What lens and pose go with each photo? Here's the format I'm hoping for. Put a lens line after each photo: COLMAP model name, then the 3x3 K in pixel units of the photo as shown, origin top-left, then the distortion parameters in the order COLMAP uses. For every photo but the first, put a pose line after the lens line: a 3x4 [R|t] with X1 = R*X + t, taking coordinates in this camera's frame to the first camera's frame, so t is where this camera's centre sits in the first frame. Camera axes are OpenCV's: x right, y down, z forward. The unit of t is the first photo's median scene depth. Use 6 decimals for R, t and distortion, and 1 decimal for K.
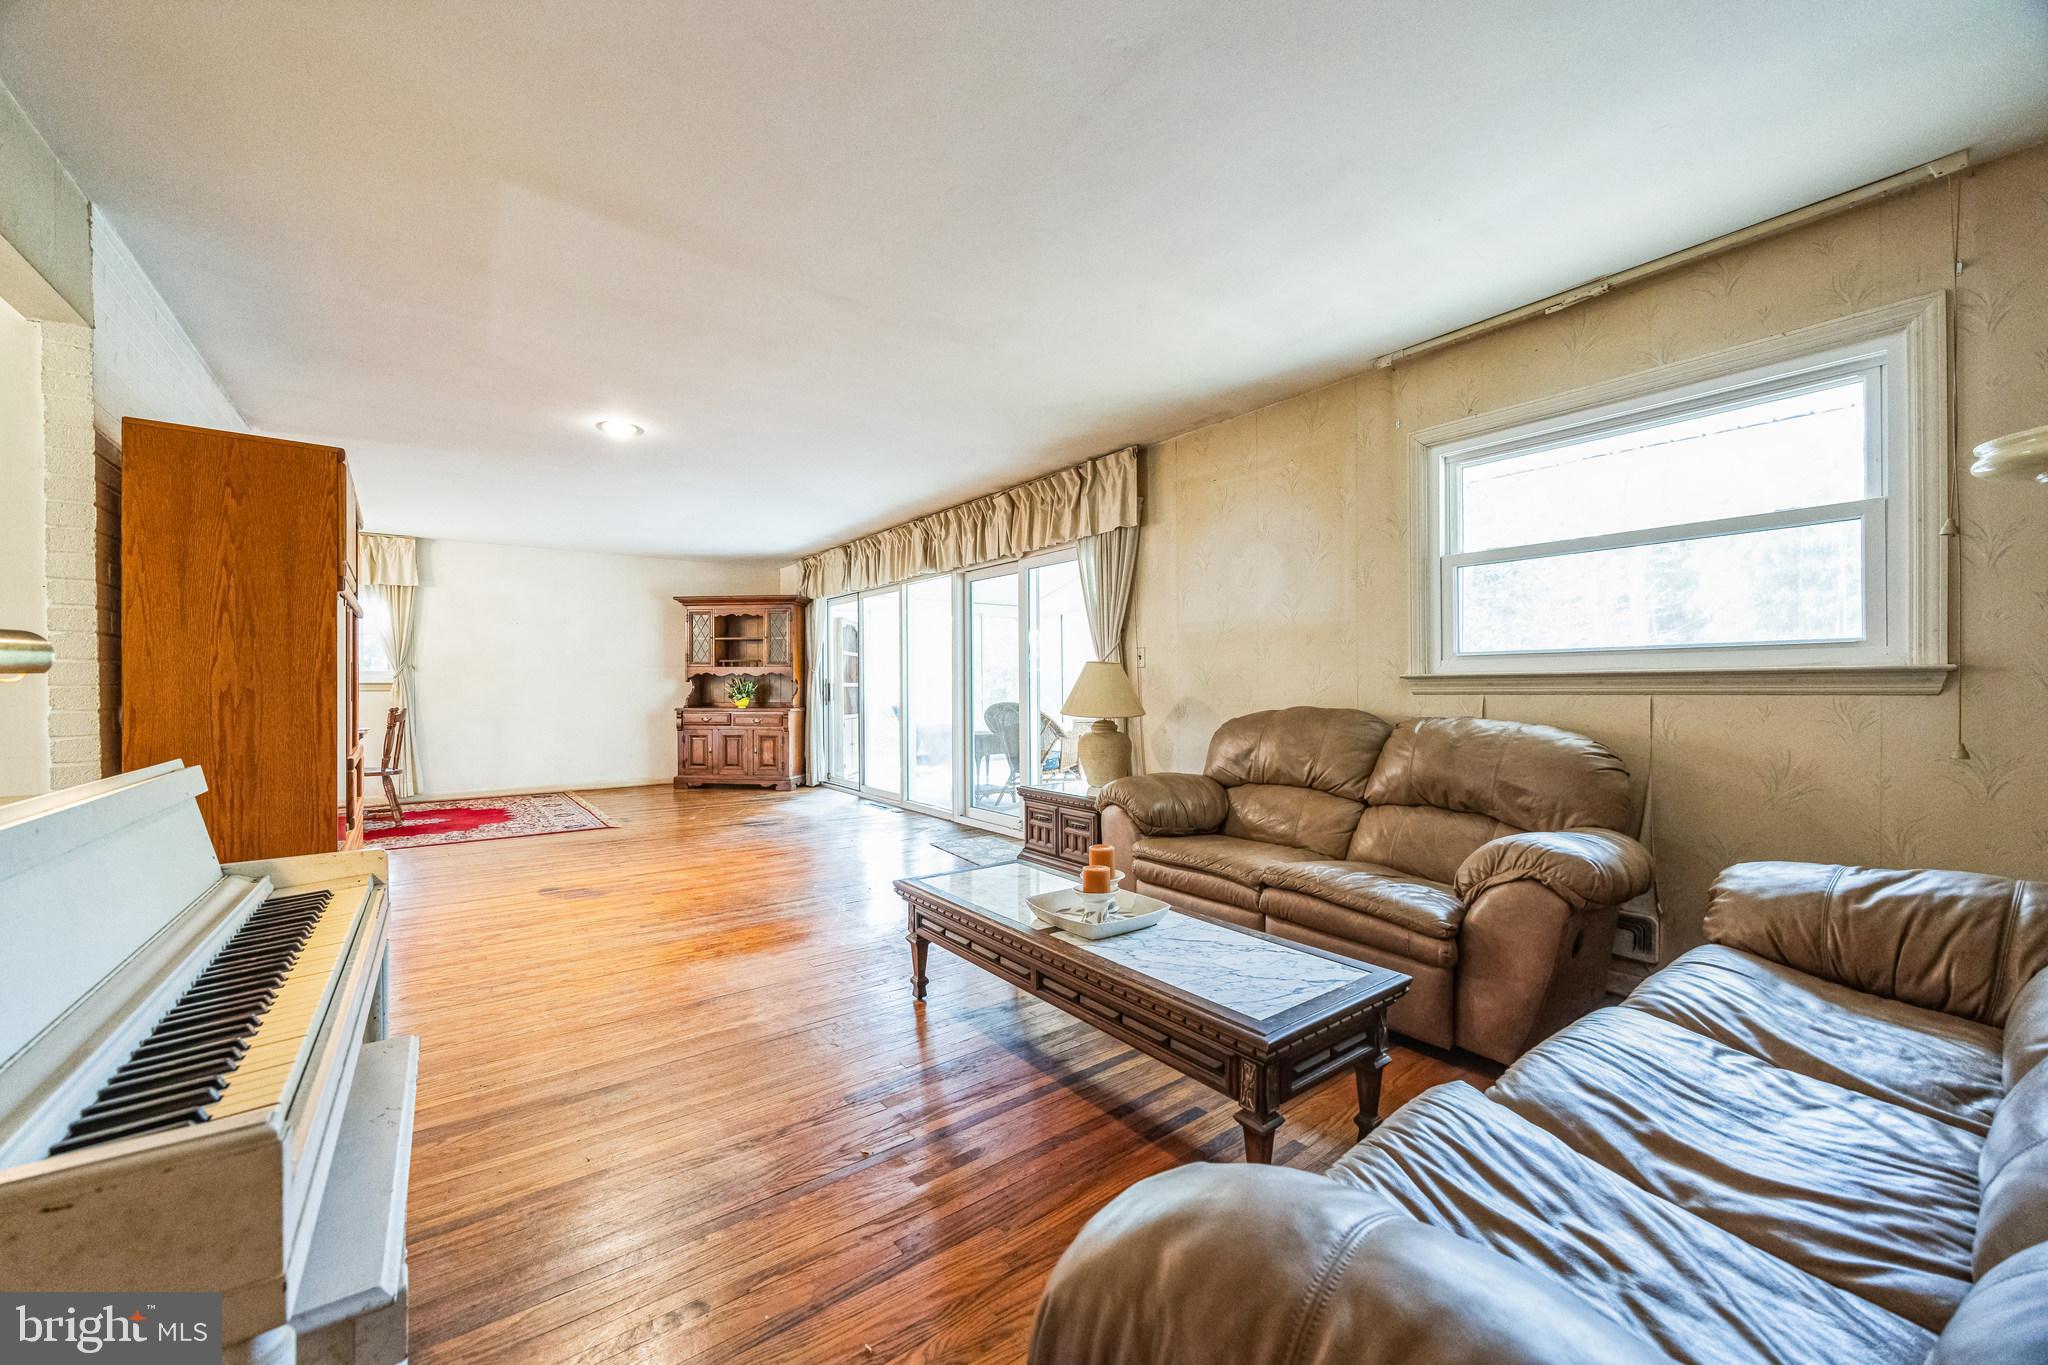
lens RADIAL K [[779.6, 0, 1006.7], [0, 779.6, 685.9], [0, 0, 1]] dist [0.000698, -0.001372]
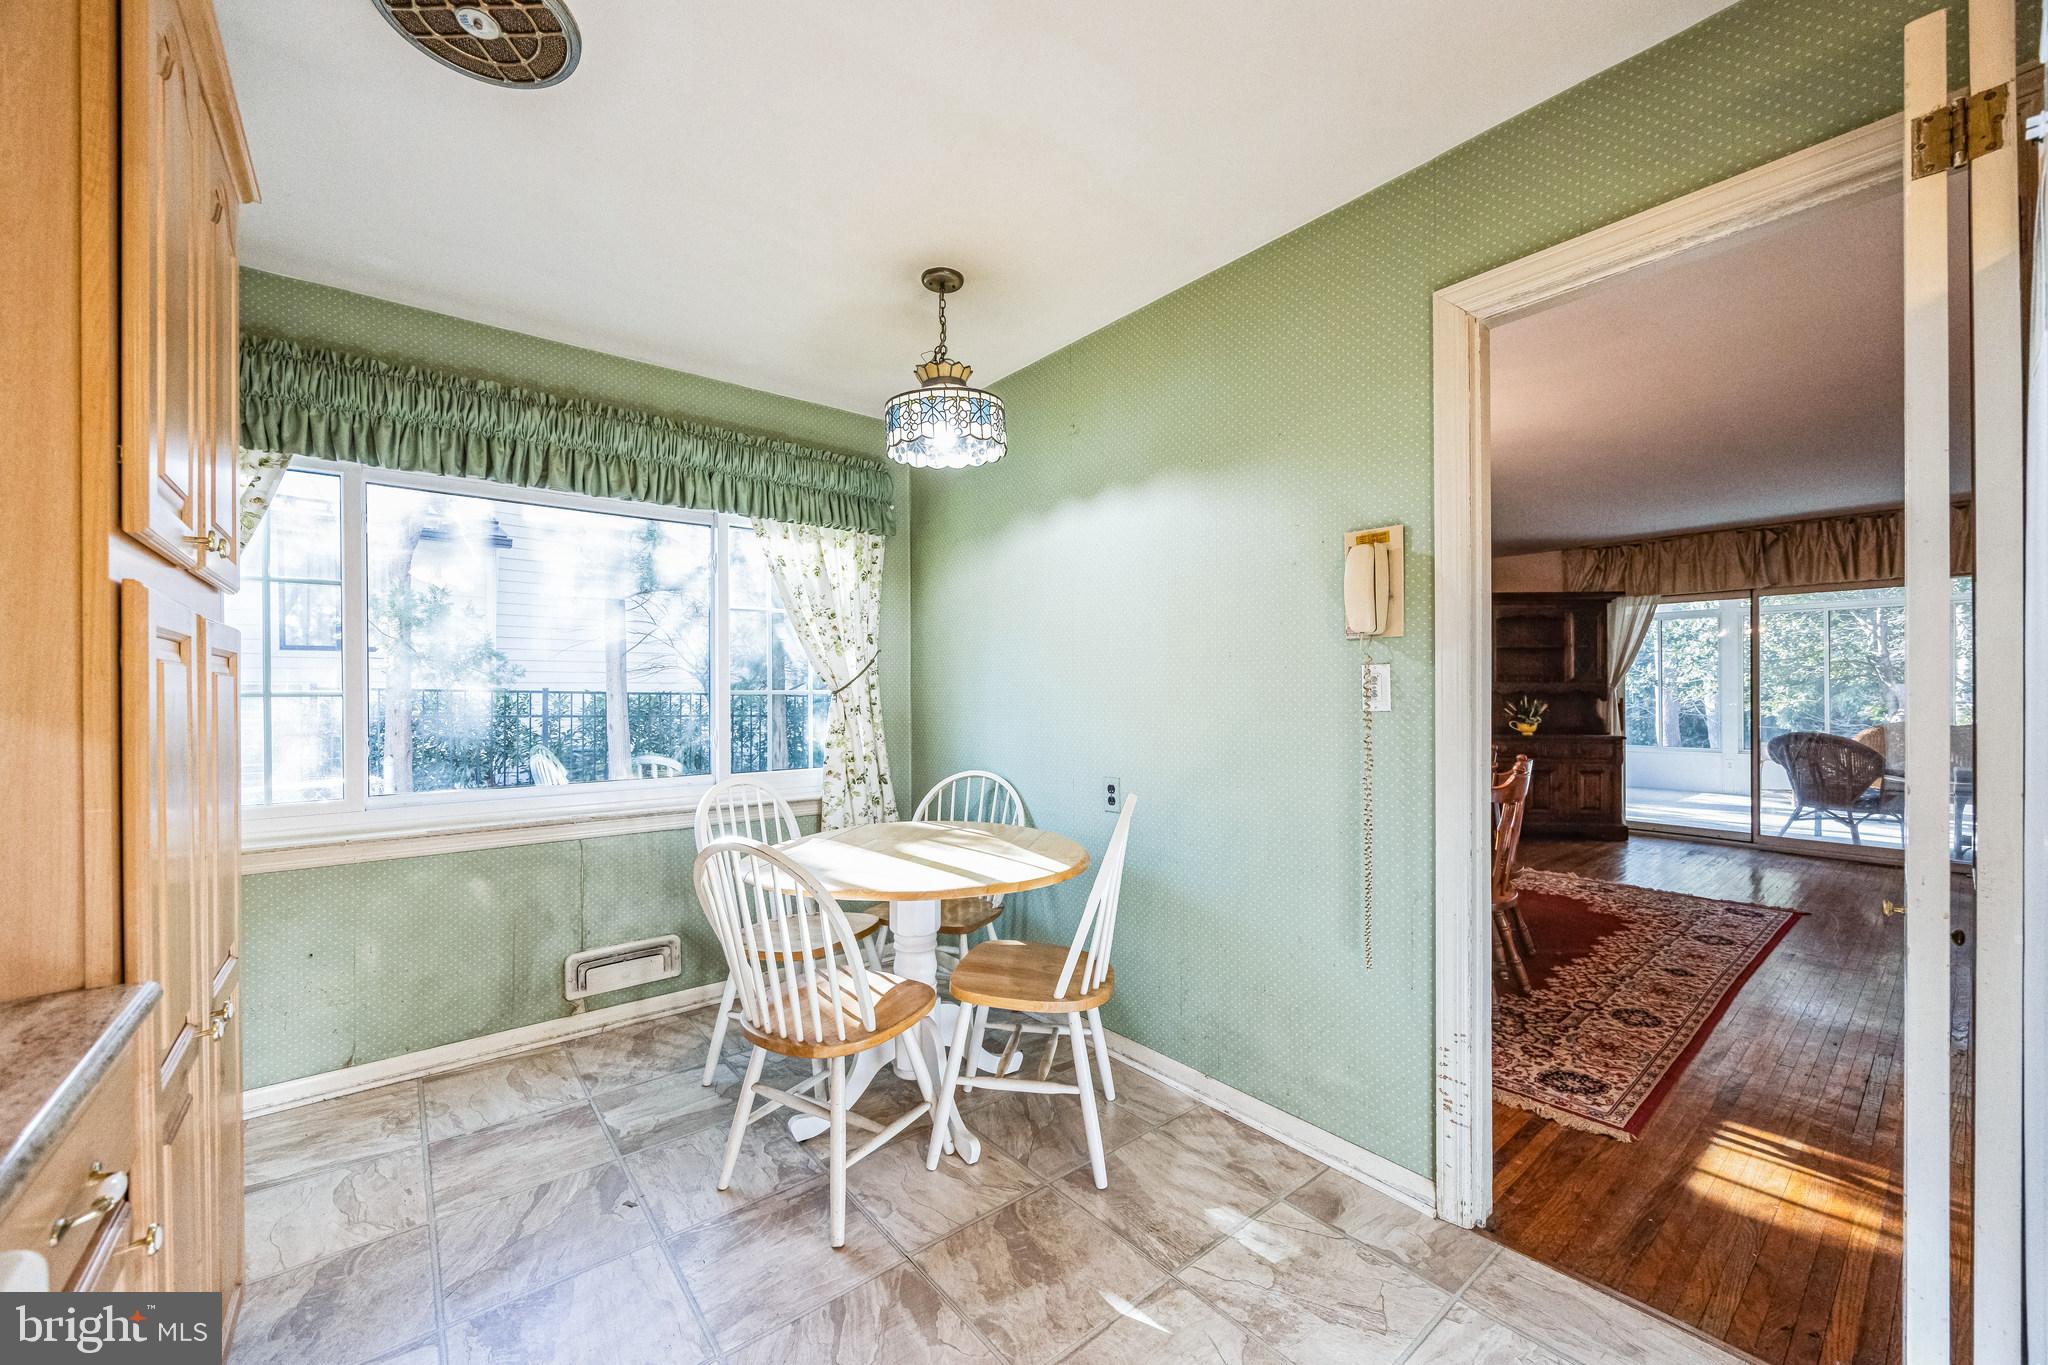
lens RADIAL K [[779.6, 0, 1020.7], [0, 779.6, 688.5], [0, 0, 1]] dist [0.000698, -0.001372]
pose [[0.998731, 0.002200, 0.050314, -2.316833], [-0.001854, 0.999974, -0.006931, -0.029355], [-0.050328, 0.006829, 0.998709, 0.607777]]
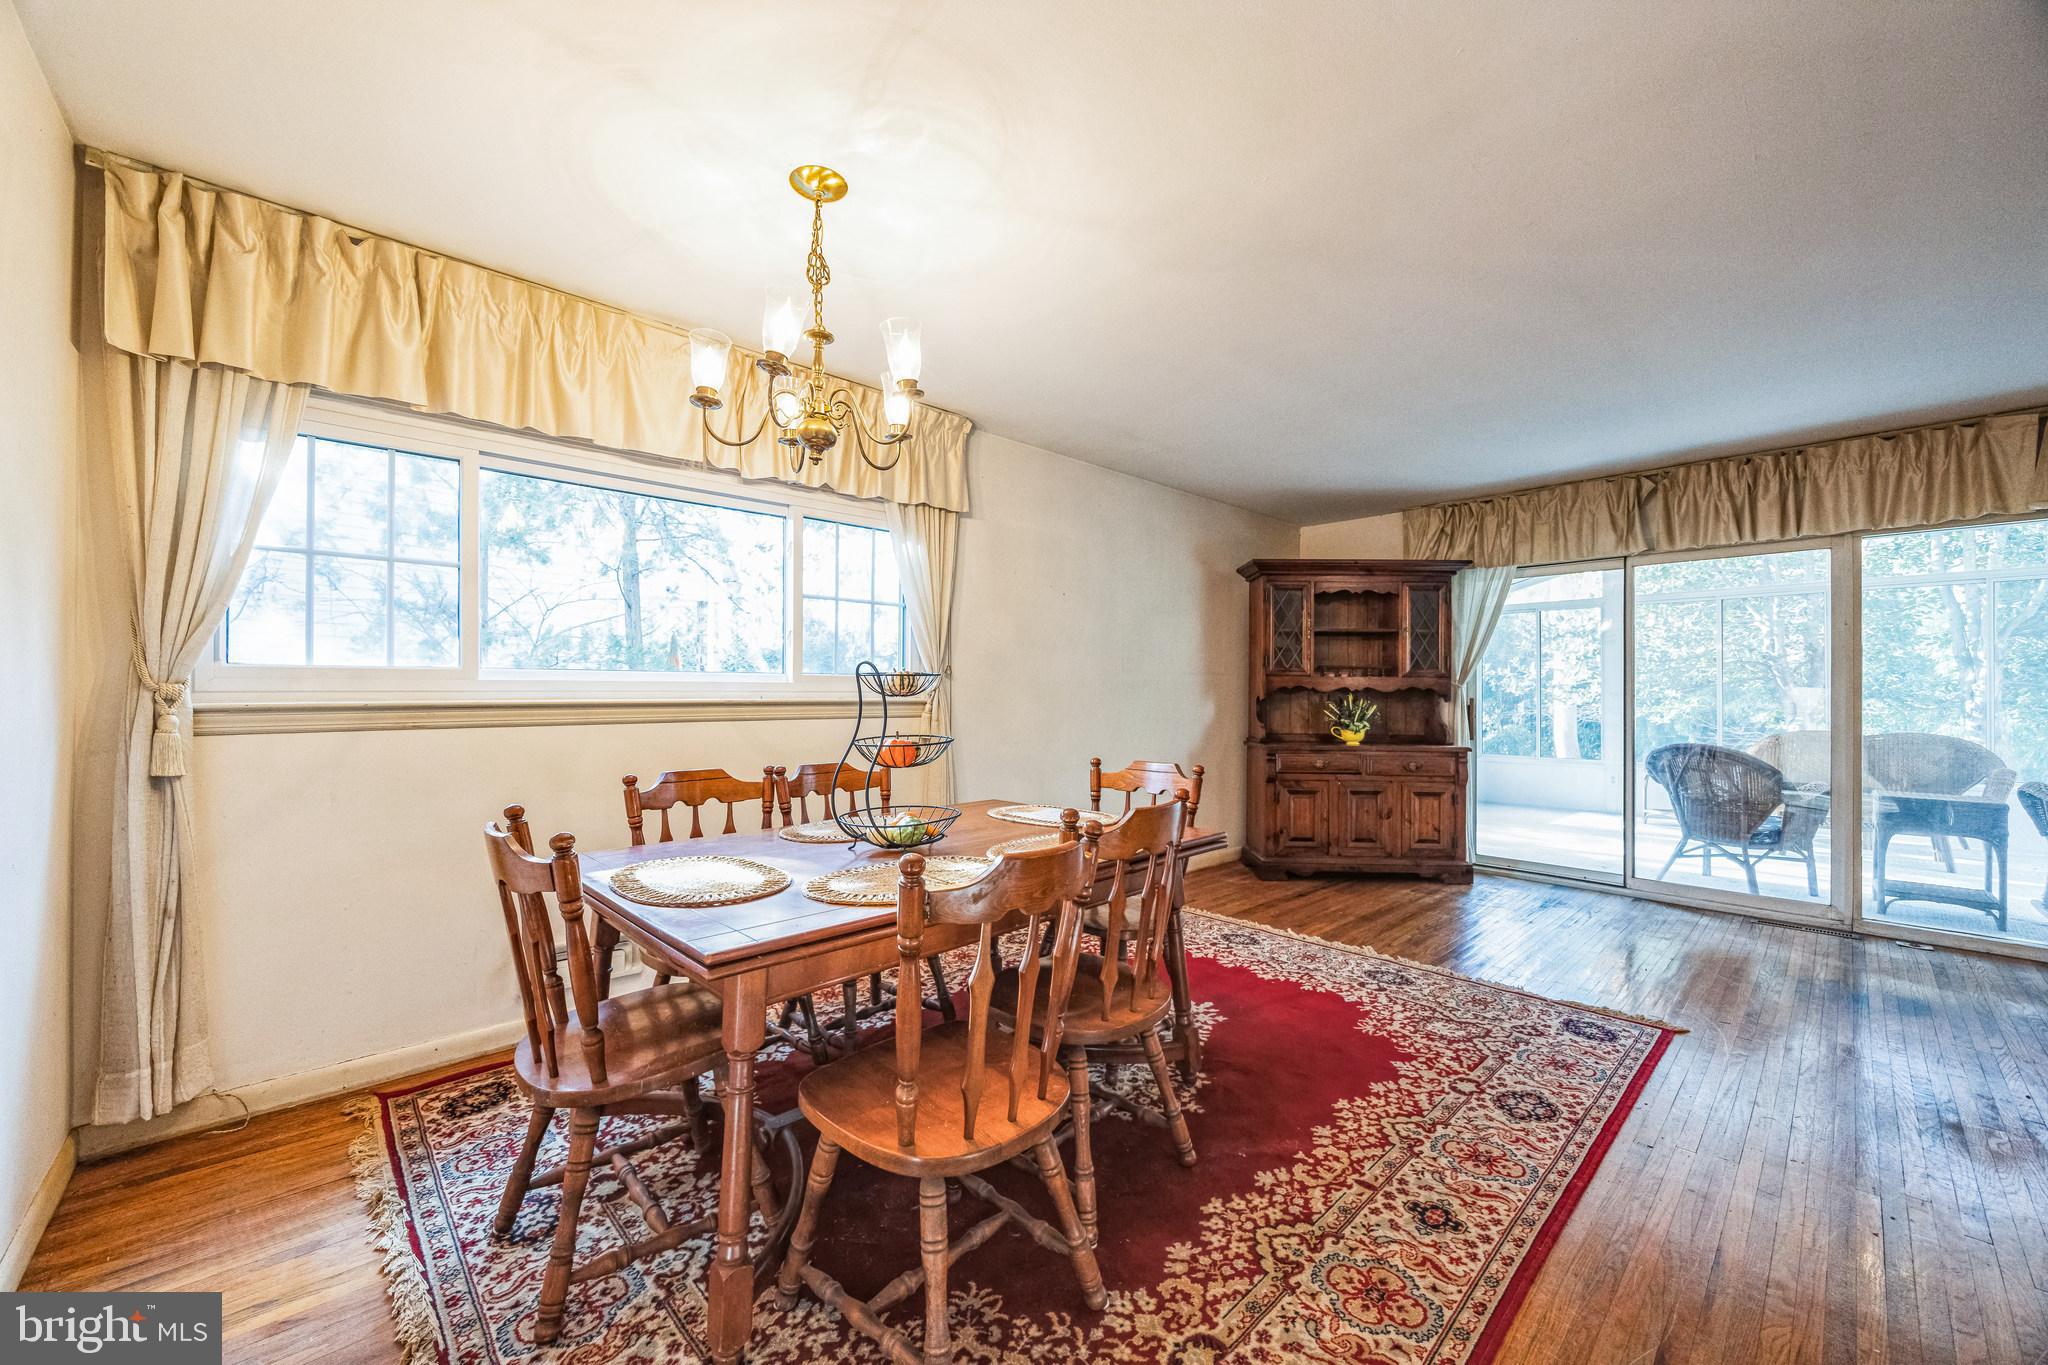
lens RADIAL K [[779.6, 0, 1014.8], [0, 779.6, 687.0], [0, 0, 1]] dist [0.000698, -0.001372]
pose [[0.993397, 0.011149, 0.114186, -1.739182], [-0.009545, 0.999848, -0.014584, -0.012093], [-0.114331, 0.013398, 0.993352, 1.099979]]
